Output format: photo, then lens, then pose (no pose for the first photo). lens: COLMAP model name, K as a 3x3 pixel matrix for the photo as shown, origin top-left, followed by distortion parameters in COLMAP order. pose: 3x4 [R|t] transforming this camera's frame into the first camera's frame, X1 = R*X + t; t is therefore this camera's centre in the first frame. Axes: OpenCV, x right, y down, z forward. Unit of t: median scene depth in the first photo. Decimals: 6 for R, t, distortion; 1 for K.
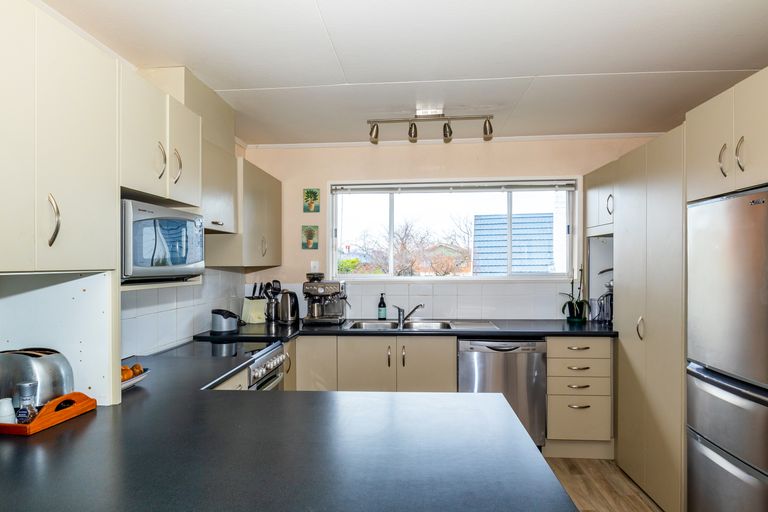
lens RADIAL K [[469.9, 0, 383.9], [0, 469.9, 260.4], [0, 0, 1]] dist [0.002670, 0.000602]
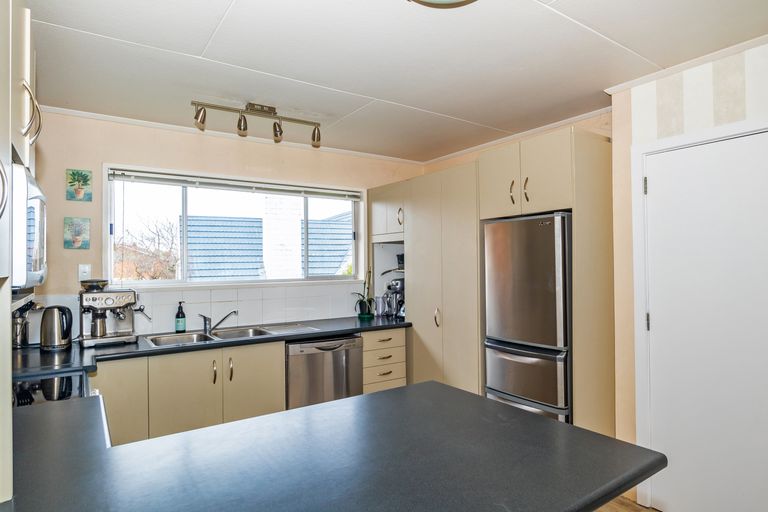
lens RADIAL K [[469.9, 0, 382.4], [0, 469.9, 255.3], [0, 0, 1]] dist [0.002670, 0.000602]
pose [[0.767186, 0.010754, 0.641335, -0.283993], [0.001288, 0.999832, -0.018306, 0.001307], [-0.641424, 0.014871, 0.767042, 0.104239]]
